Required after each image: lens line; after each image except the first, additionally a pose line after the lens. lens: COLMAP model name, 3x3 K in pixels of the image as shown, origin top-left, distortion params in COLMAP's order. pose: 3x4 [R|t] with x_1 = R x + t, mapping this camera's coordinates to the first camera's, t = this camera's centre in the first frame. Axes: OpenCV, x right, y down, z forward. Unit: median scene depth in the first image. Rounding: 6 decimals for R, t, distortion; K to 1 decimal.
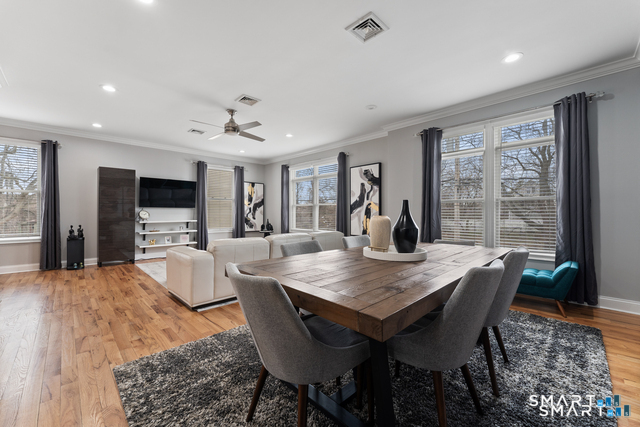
lens RADIAL K [[260.3, 0, 317.2], [0, 260.3, 214.3], [0, 0, 1]] dist [-0.001141, 0.000033]
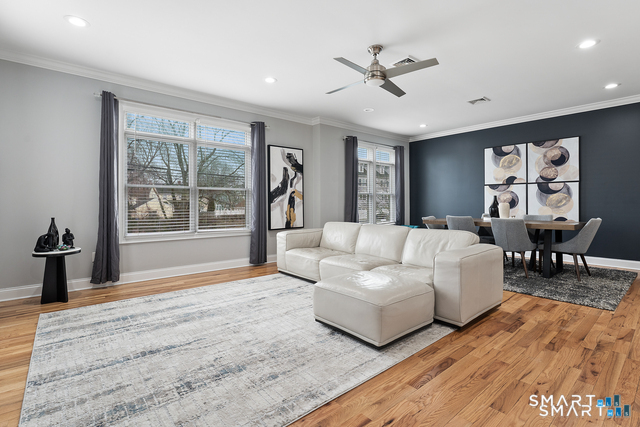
lens RADIAL K [[308.9, 0, 321.3], [0, 308.9, 202.7], [0, 0, 1]] dist [-0.002252, 0.001535]
pose [[0.058083, 0.000232, 0.998312, -0.831993], [0.006288, 0.999980, -0.000598, -0.001394], [-0.998292, 0.006312, 0.058080, 0.810110]]
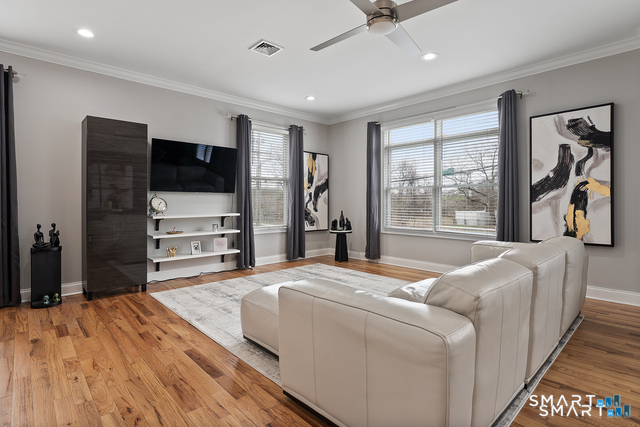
lens RADIAL K [[325.7, 0, 315.4], [0, 325.7, 205.9], [0, 0, 1]] dist [-0.001477, 0.000351]
pose [[0.999577, -0.002643, -0.028954, -0.315987], [0.002794, 0.999983, 0.005170, 0.002256], [0.028940, -0.005248, 0.999567, 0.307836]]
